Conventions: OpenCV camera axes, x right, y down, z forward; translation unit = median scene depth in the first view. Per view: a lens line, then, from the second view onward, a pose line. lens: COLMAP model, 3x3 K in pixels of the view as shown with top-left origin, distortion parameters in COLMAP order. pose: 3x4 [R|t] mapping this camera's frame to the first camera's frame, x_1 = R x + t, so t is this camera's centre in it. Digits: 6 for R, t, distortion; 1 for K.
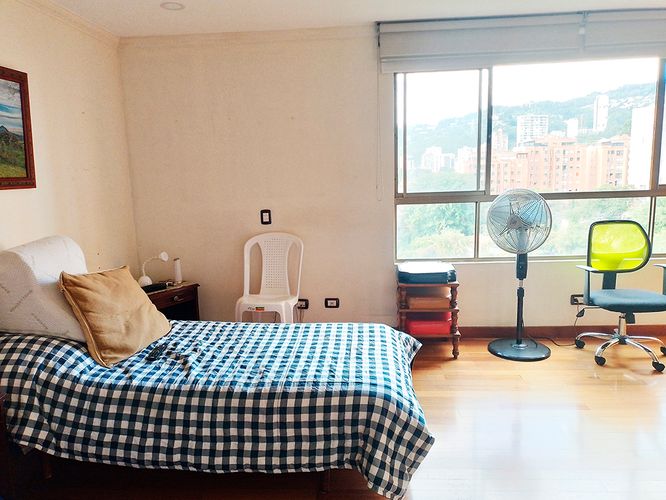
lens RADIAL K [[495.2, 0, 333.9], [0, 495.2, 253.3], [0, 0, 1]] dist [0.058527, -0.081426]
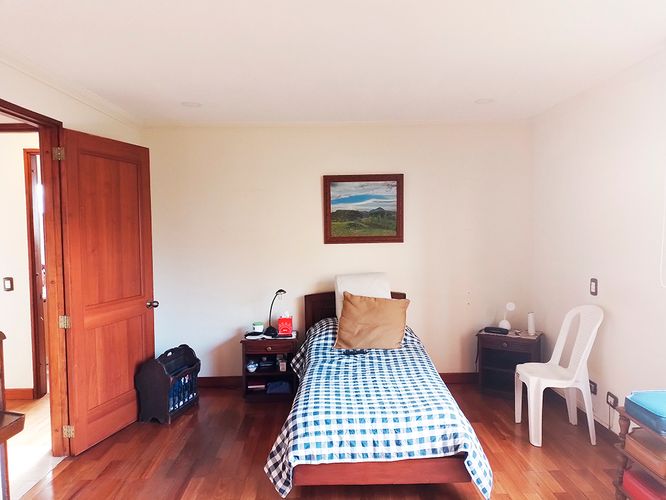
lens RADIAL K [[495.2, 0, 332.3], [0, 495.2, 252.0], [0, 0, 1]] dist [0.058527, -0.081426]
pose [[0.029714, 0.067635, -0.997268, 1.031537], [-0.153362, 0.986203, 0.062315, -0.172168], [0.987723, 0.151091, 0.039677, 0.741366]]
